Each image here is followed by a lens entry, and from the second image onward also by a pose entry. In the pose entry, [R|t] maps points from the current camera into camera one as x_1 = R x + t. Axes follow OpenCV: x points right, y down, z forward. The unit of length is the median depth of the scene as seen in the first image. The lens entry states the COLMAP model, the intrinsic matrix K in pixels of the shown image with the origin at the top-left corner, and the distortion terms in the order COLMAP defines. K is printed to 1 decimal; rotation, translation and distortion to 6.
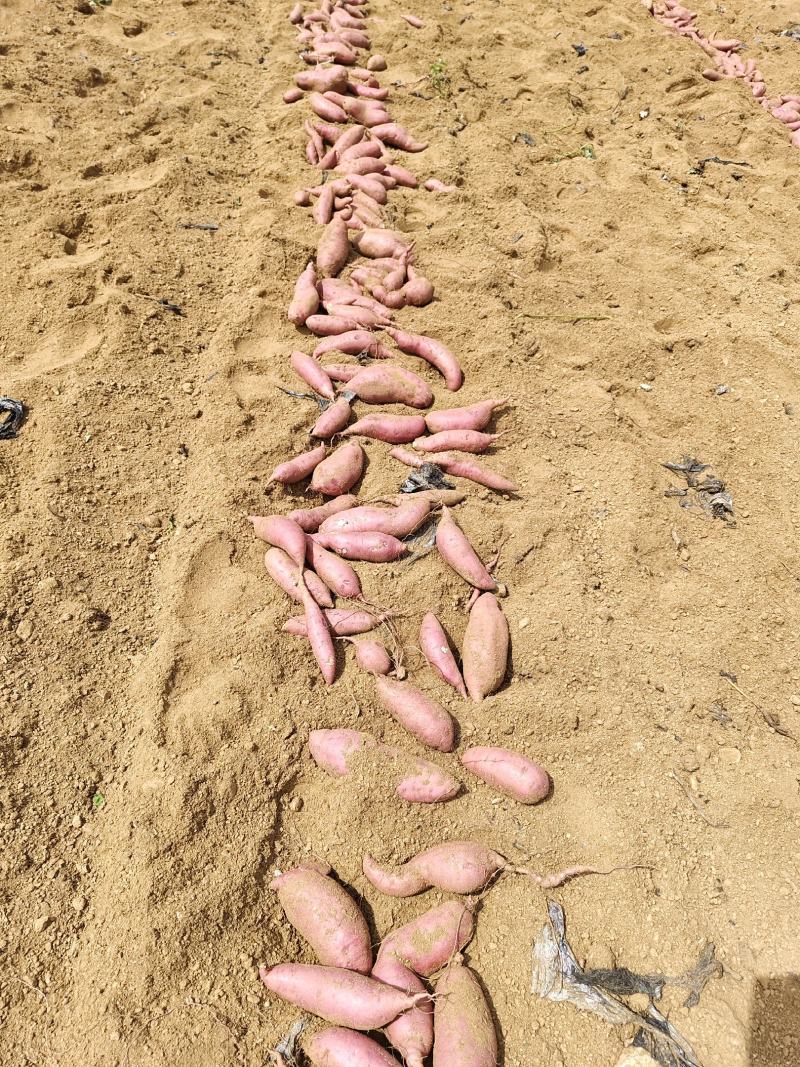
lens RADIAL K [[752.4, 0, 400.0], [0, 752.4, 533.5], [0, 0, 1]] dist [0.041939, -0.026258]
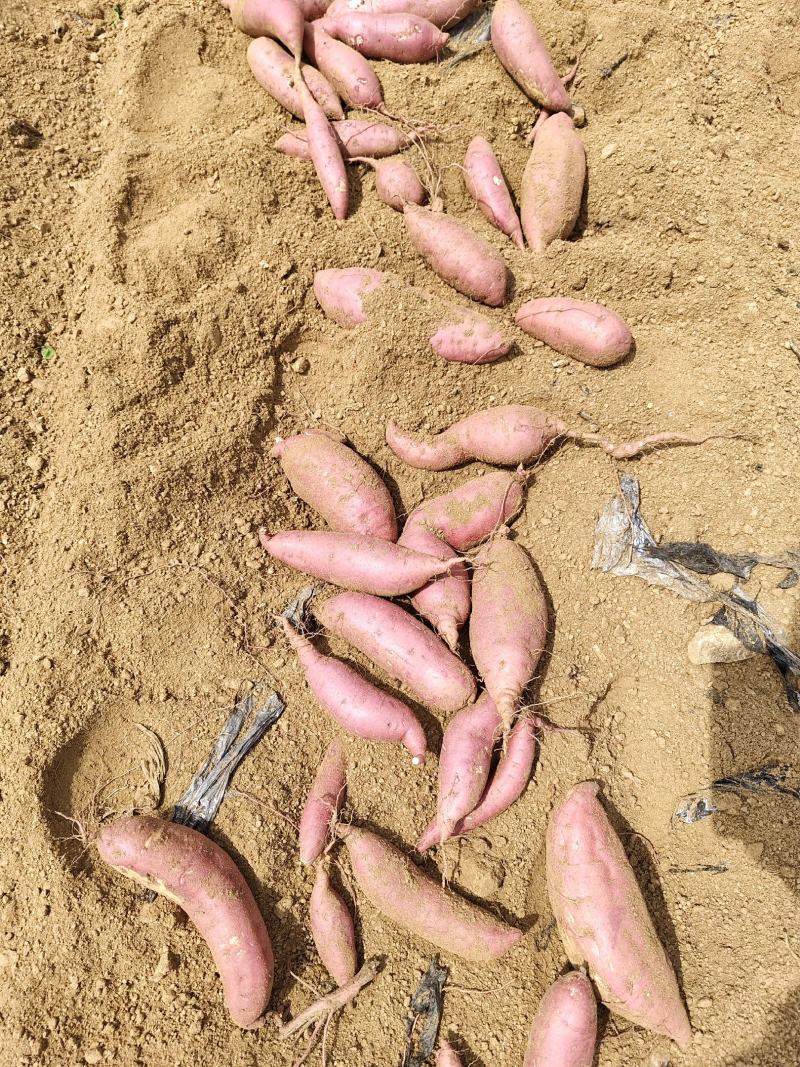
lens RADIAL K [[752.4, 0, 400.0], [0, 752.4, 533.5], [0, 0, 1]] dist [0.041939, -0.026258]
pose [[0.999256, 0.016966, -0.034646, -0.004830], [-0.003230, 0.931746, 0.363097, 0.238033], [0.038442, -0.362715, 0.931107, 0.217547]]
